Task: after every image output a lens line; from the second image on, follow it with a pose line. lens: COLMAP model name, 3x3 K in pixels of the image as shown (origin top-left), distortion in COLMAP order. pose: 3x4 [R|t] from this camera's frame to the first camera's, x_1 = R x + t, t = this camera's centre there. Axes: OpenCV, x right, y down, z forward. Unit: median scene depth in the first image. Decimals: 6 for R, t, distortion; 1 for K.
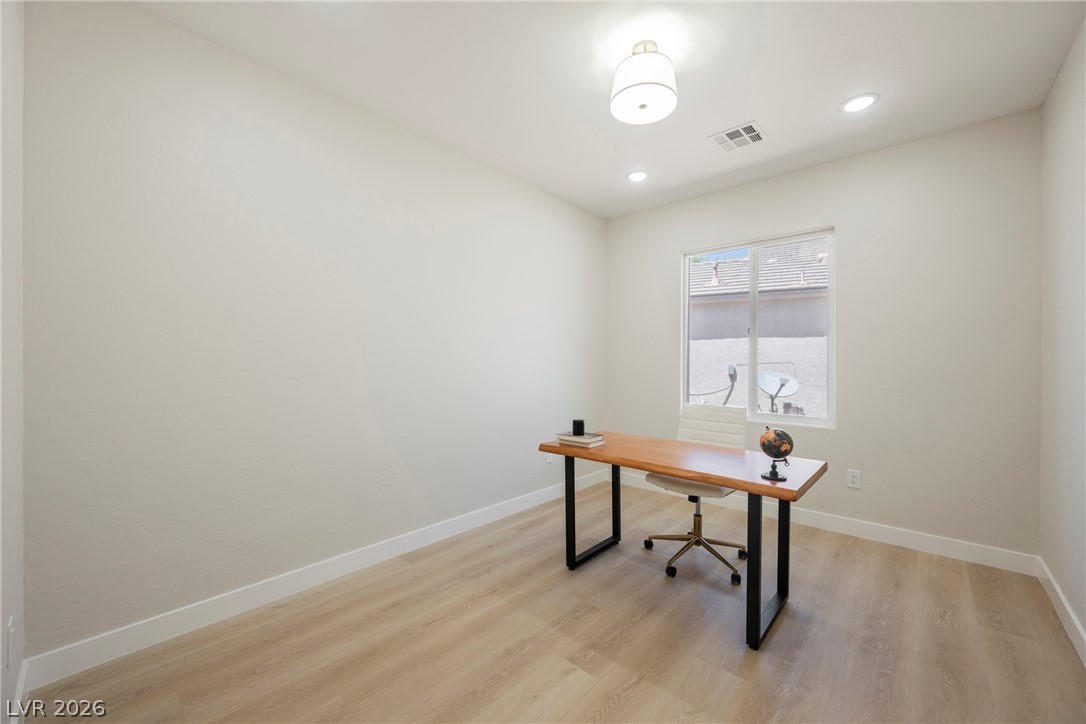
lens RADIAL K [[421.1, 0, 543.0], [0, 421.1, 362.0], [0, 0, 1]] dist [-0.000844, -0.000095]
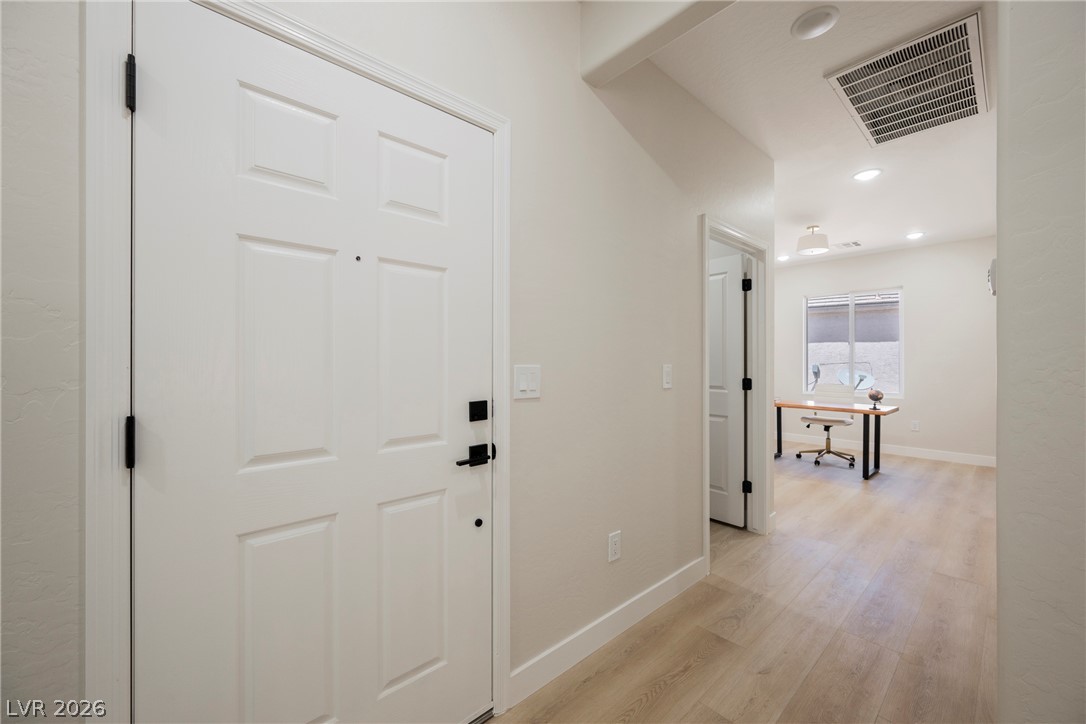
lens RADIAL K [[421.1, 0, 543.0], [0, 421.1, 362.0], [0, 0, 1]] dist [-0.000844, -0.000095]
pose [[0.993973, -0.001485, -0.109615, -0.251750], [0.001332, 0.999998, -0.001473, 0.000667], [0.109617, 0.001318, 0.993973, -0.376114]]
